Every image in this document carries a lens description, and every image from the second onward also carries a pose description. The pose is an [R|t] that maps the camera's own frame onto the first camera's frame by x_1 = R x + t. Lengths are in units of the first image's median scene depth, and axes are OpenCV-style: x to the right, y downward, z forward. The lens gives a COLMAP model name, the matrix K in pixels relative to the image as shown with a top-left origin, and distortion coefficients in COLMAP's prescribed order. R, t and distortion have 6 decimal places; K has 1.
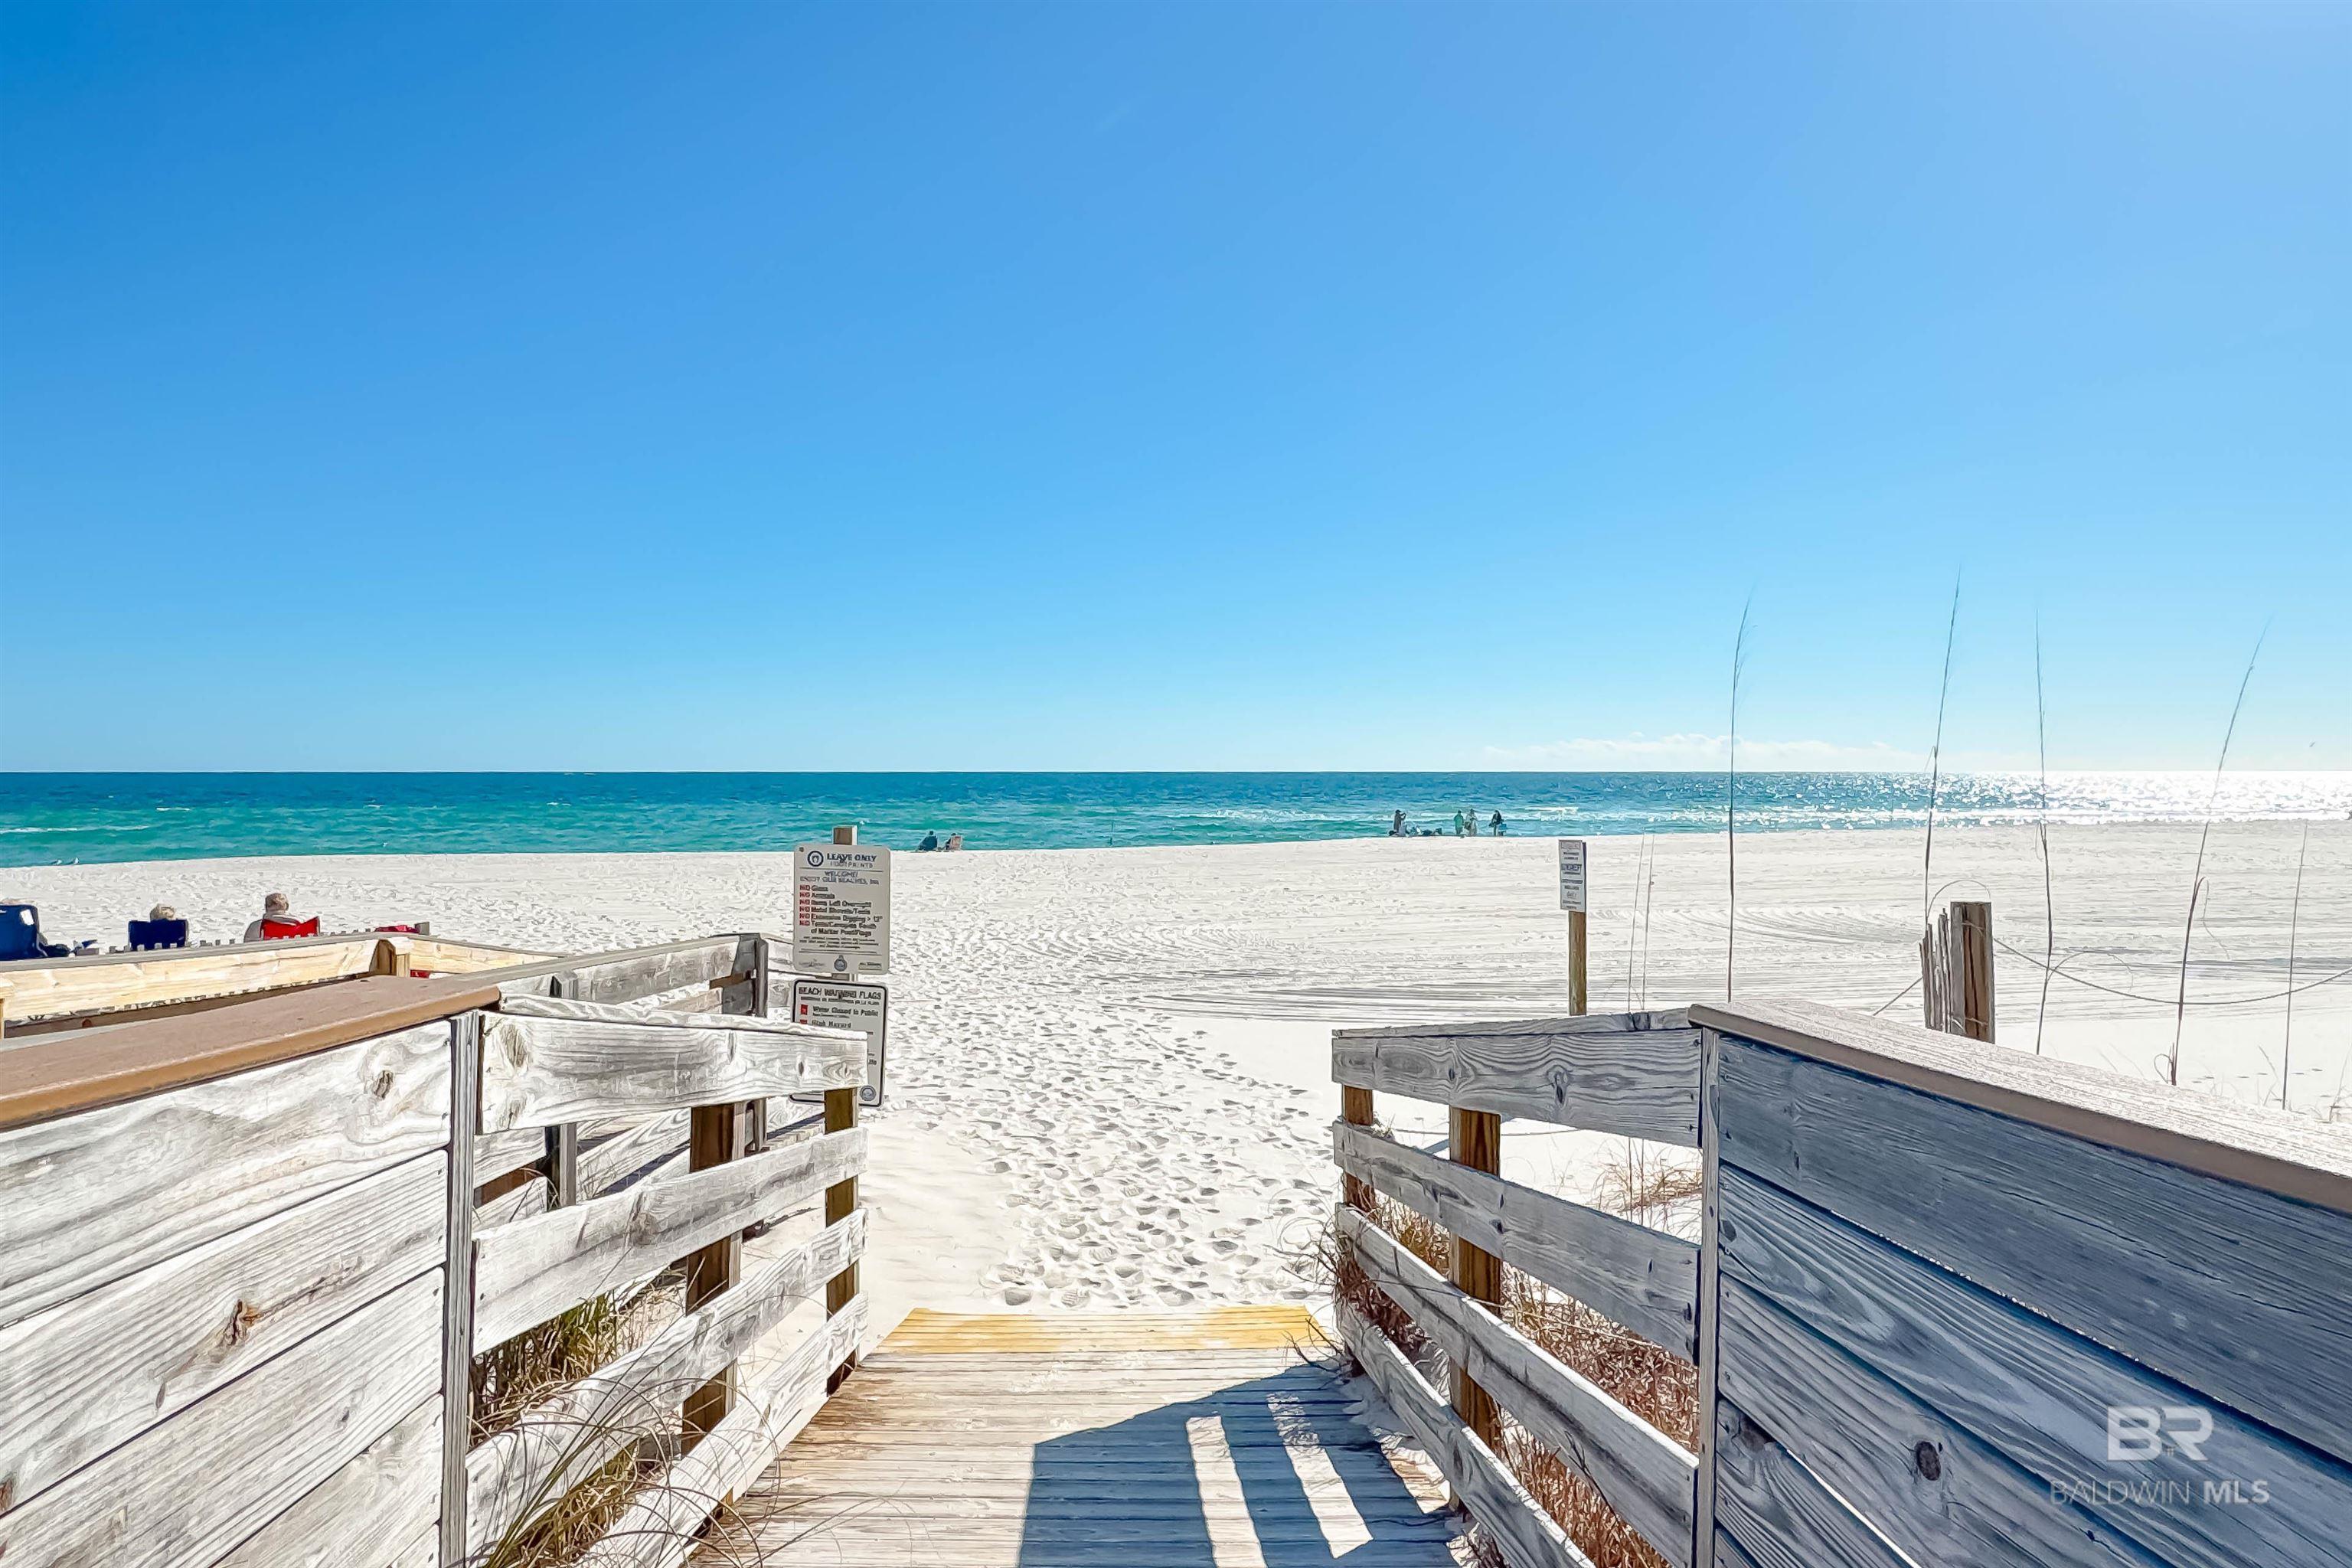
lens RADIAL K [[1364.7, 0, 1173.0], [0, 1364.7, 782.4], [0, 0, 1]] dist [-0.000431, 0.000006]
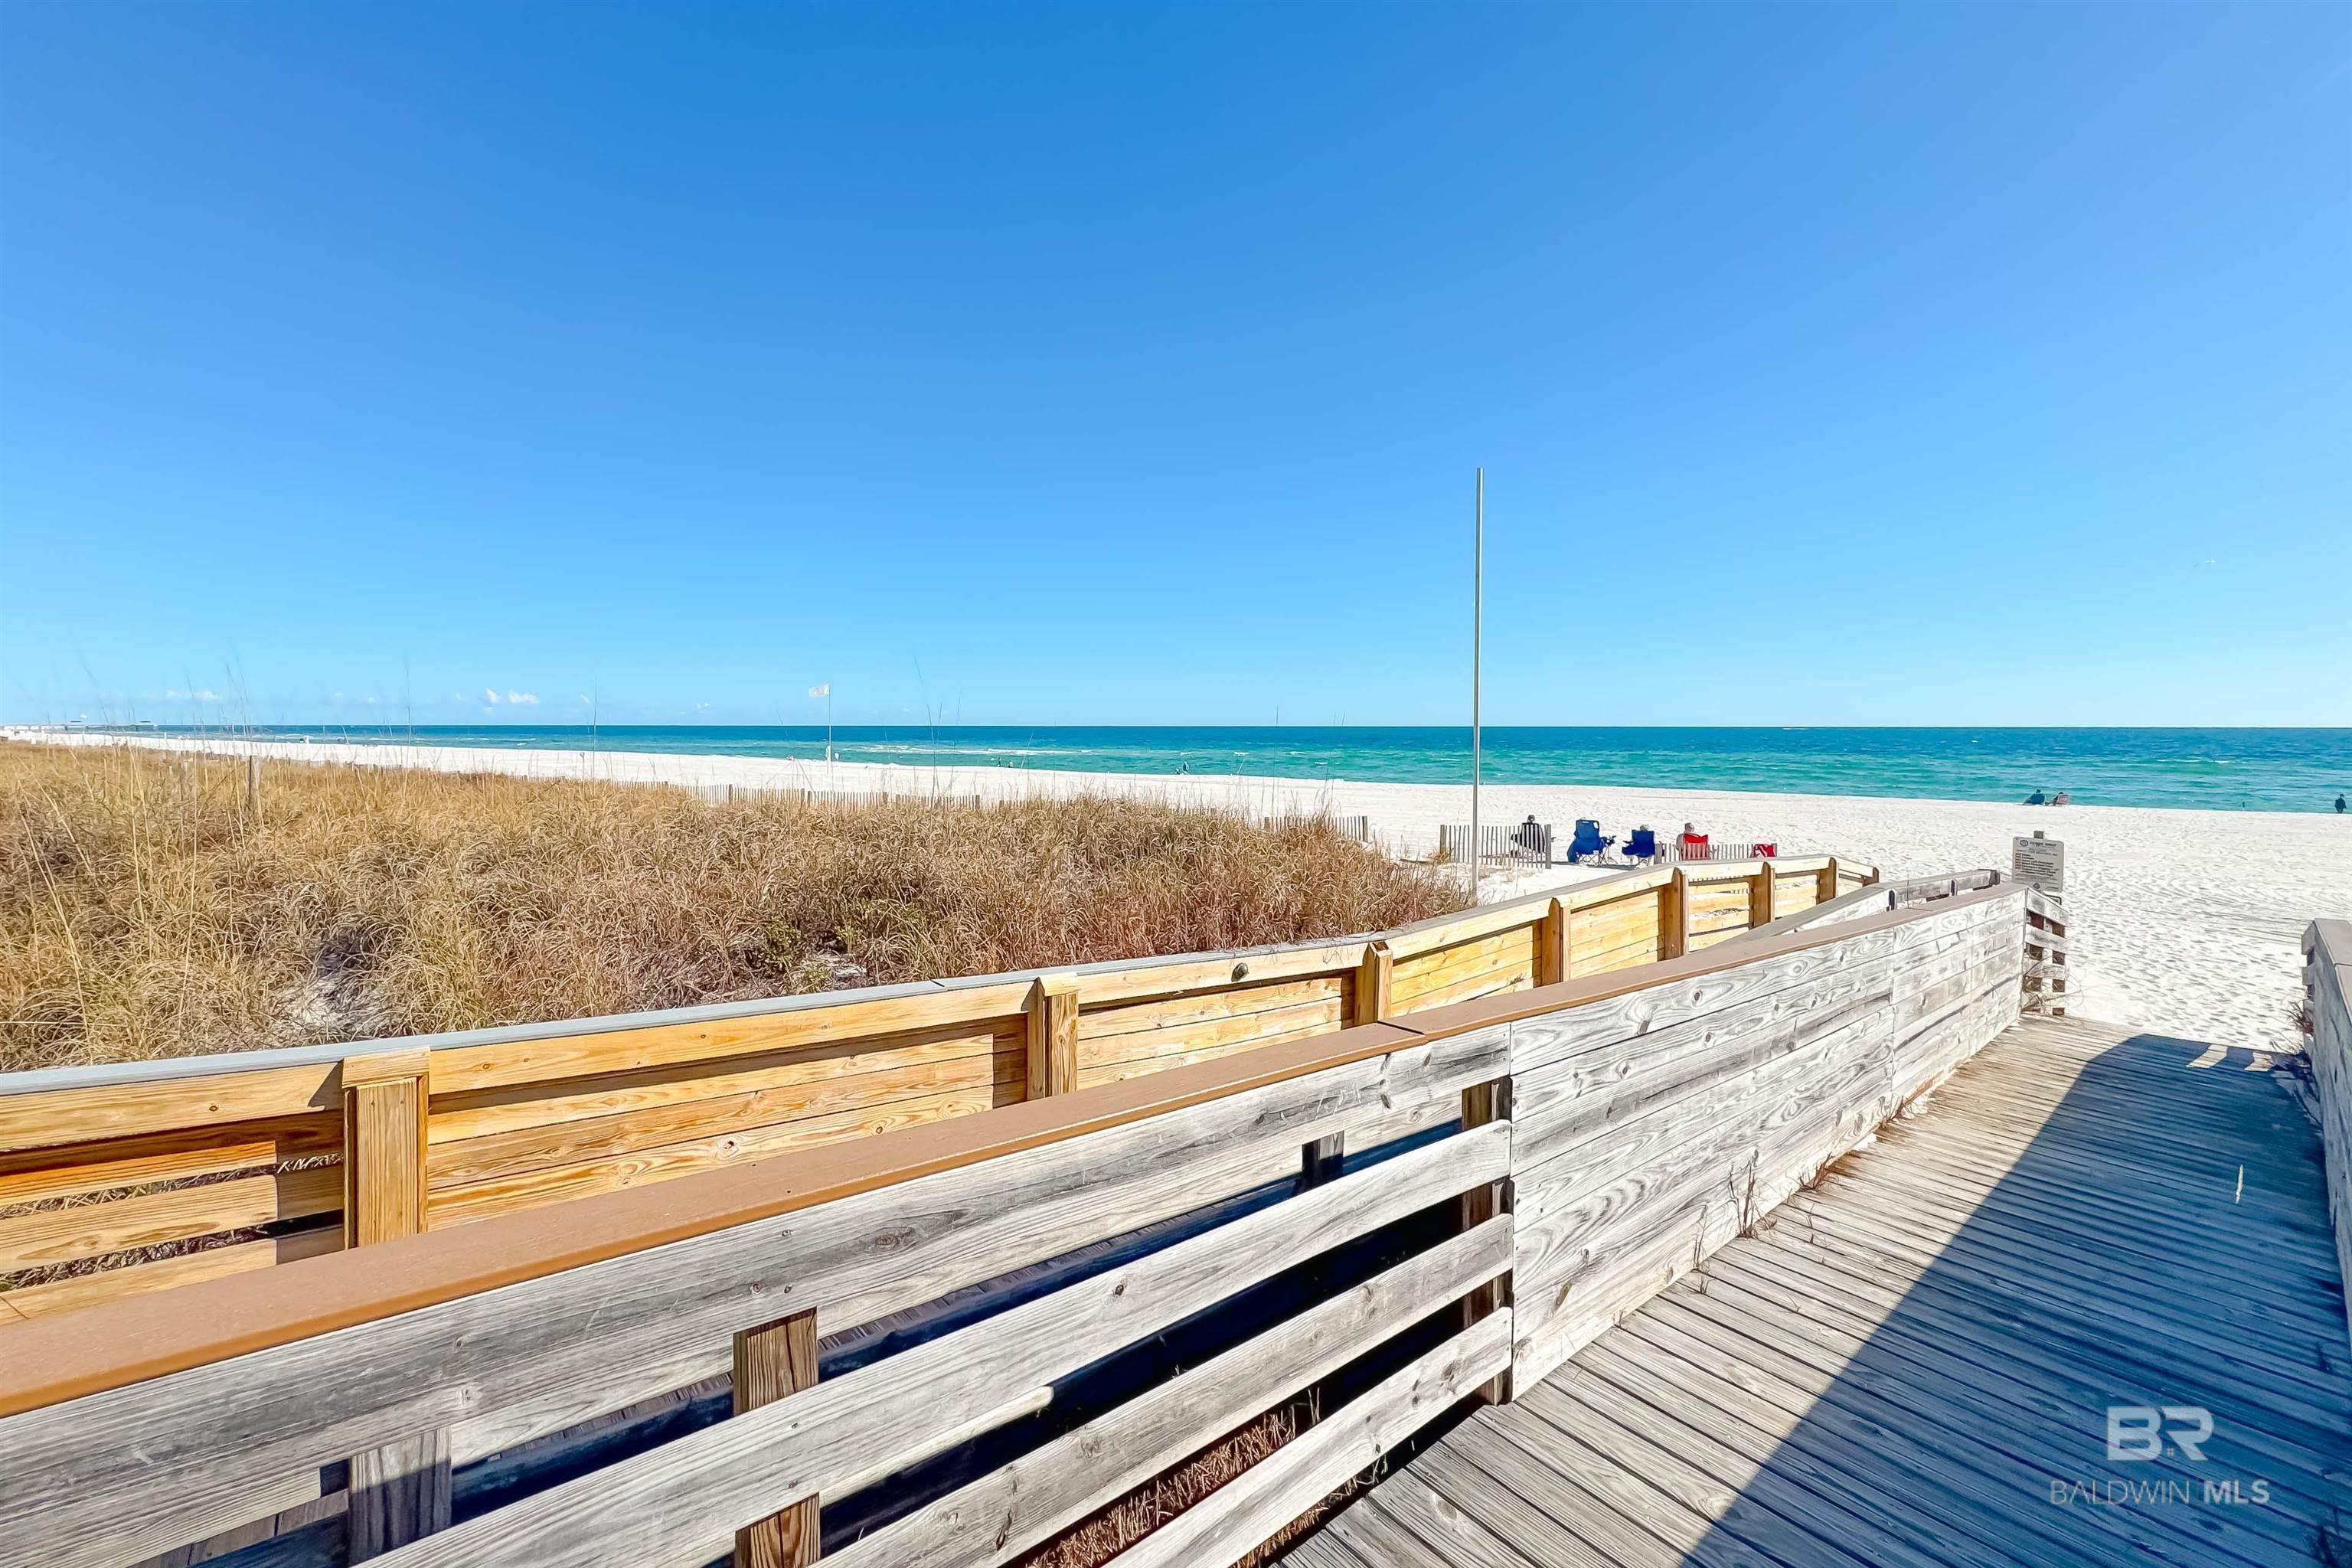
lens RADIAL K [[941.3, 0, 1191.2], [0, 941.3, 734.5], [0, 0, 1]] dist [-0.001034, 0.000406]
pose [[0.624398, 0.005656, -0.781086, 0.060906], [0.001209, 0.999966, 0.008208, -0.072816], [0.781106, -0.006069, 0.624369, -0.582754]]
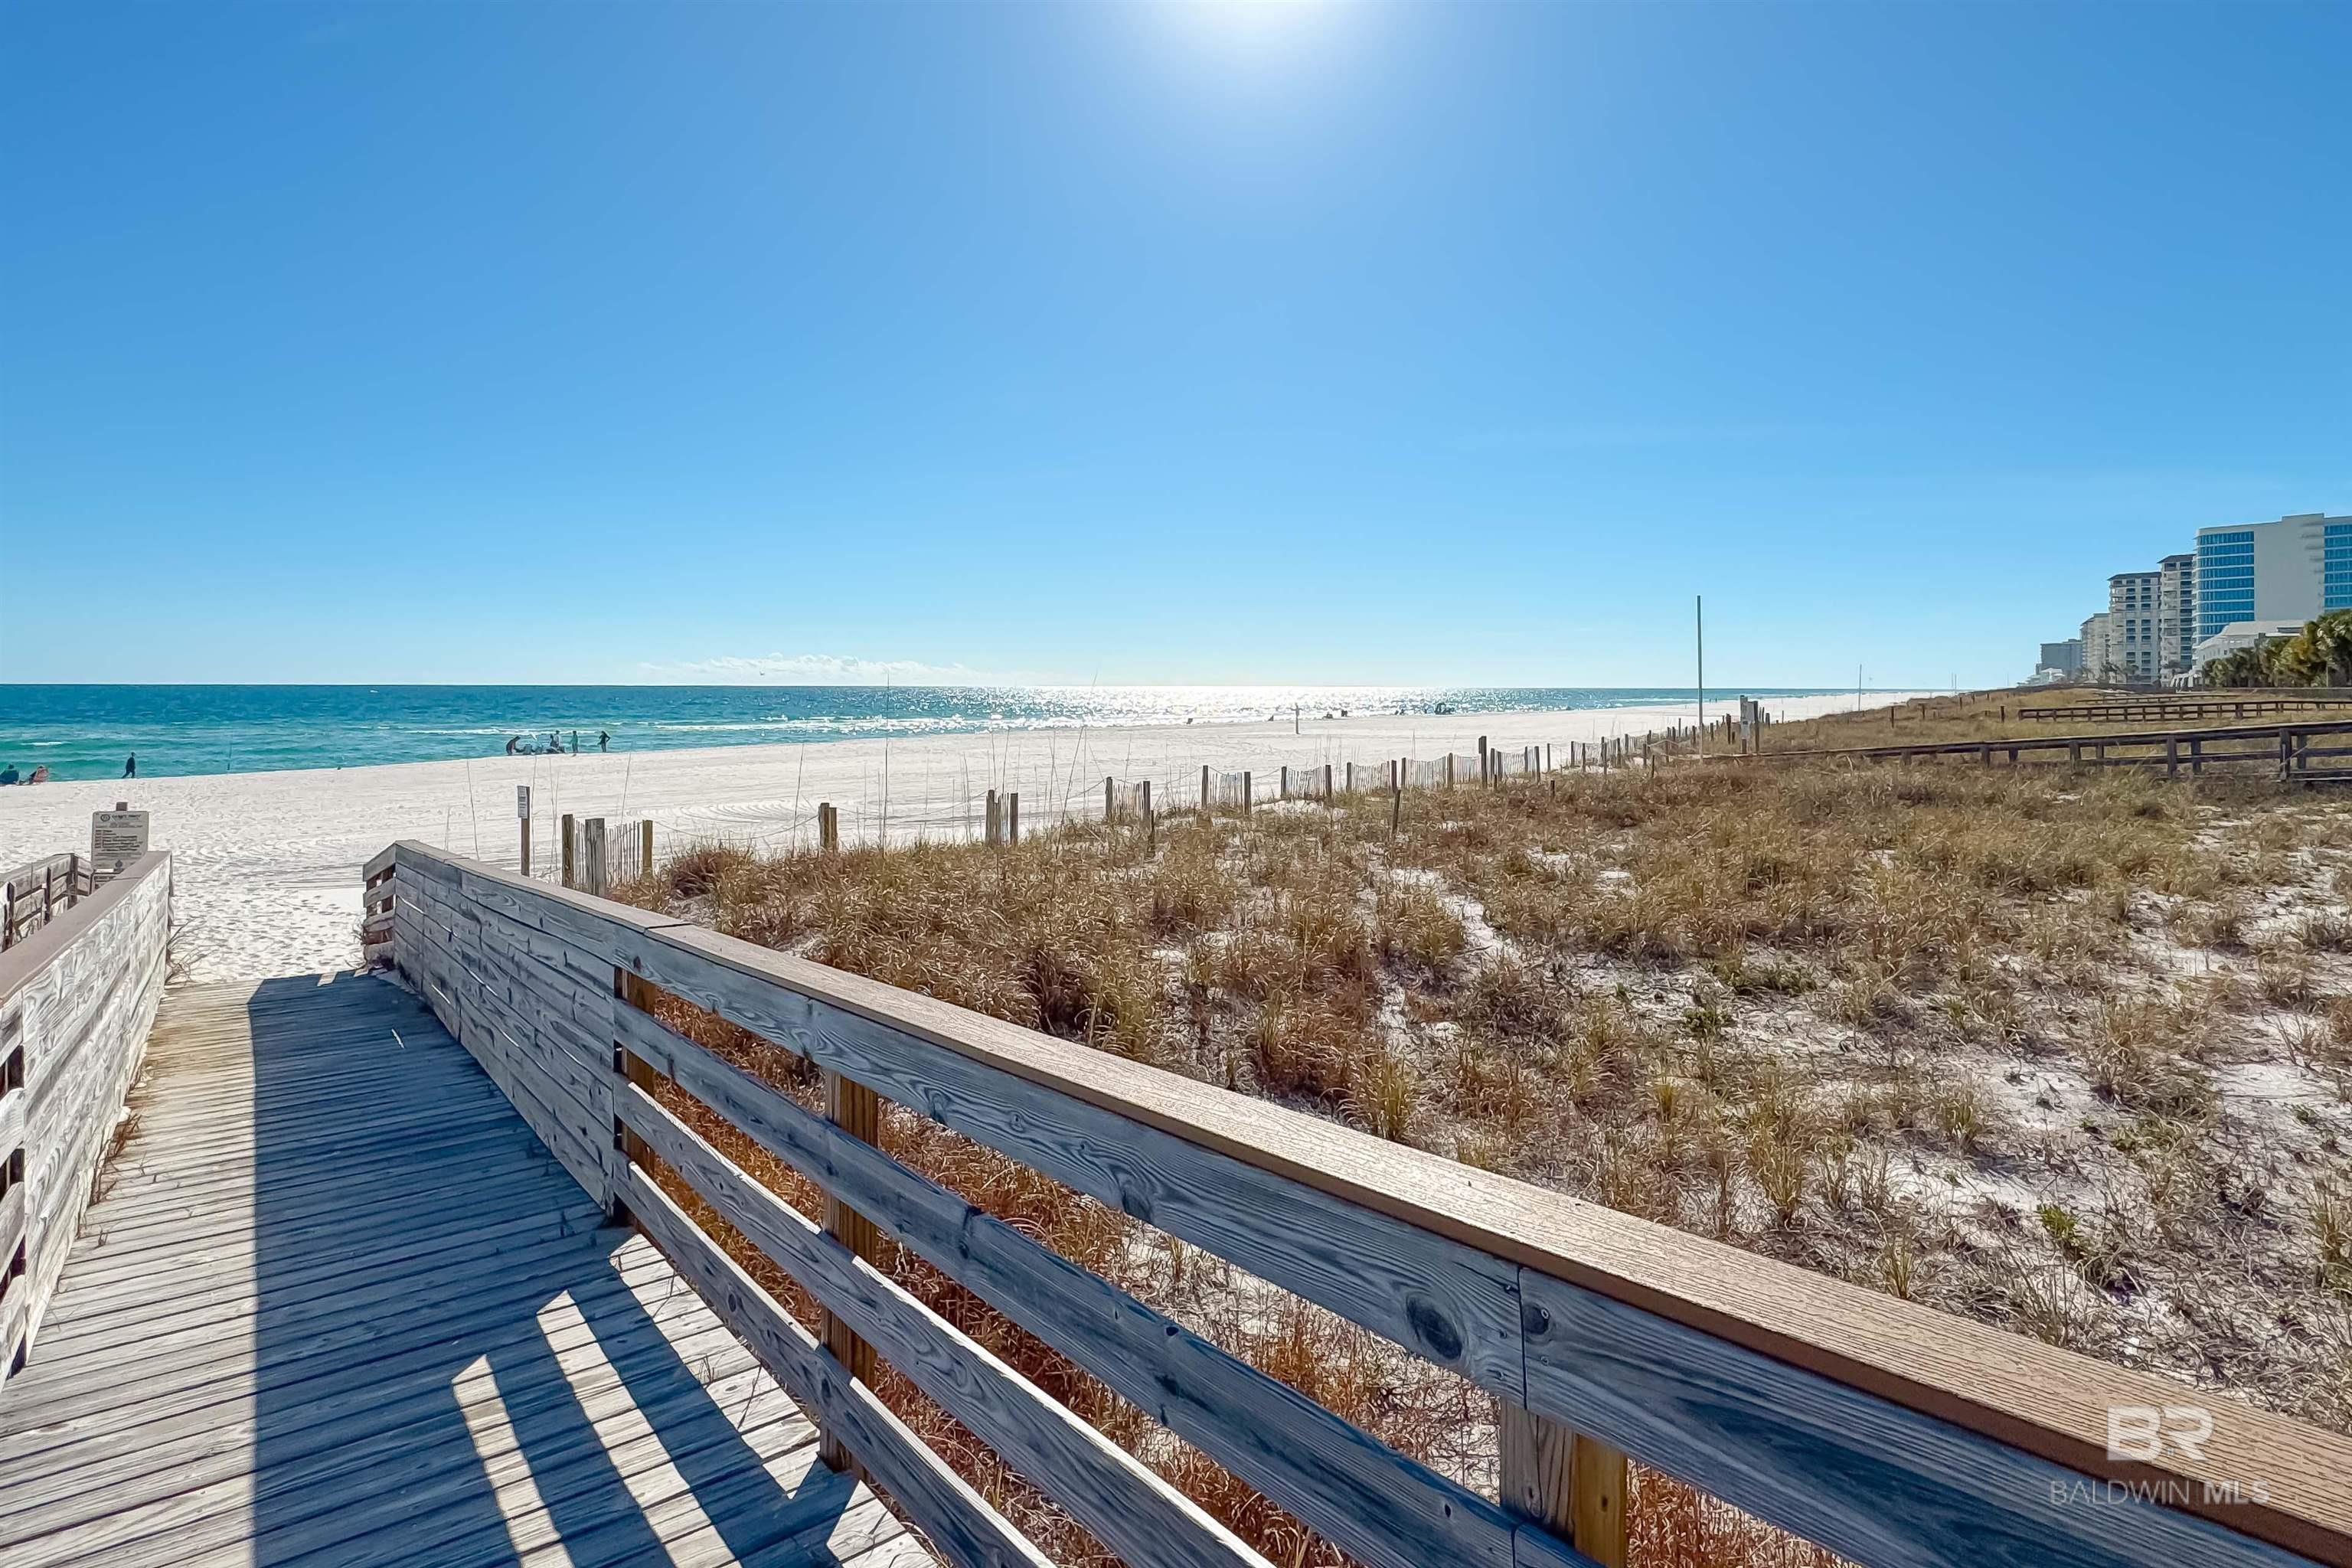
lens RADIAL K [[1234.9, 0, 1175.8], [0, 1234.9, 682.1], [0, 0, 1]] dist [0.000845, 0.000759]
pose [[0.815362, 0.004423, 0.578934, -0.001942], [-0.003453, 0.999990, -0.002776, -0.075808], [-0.578941, 0.000265, 0.815369, -0.755342]]
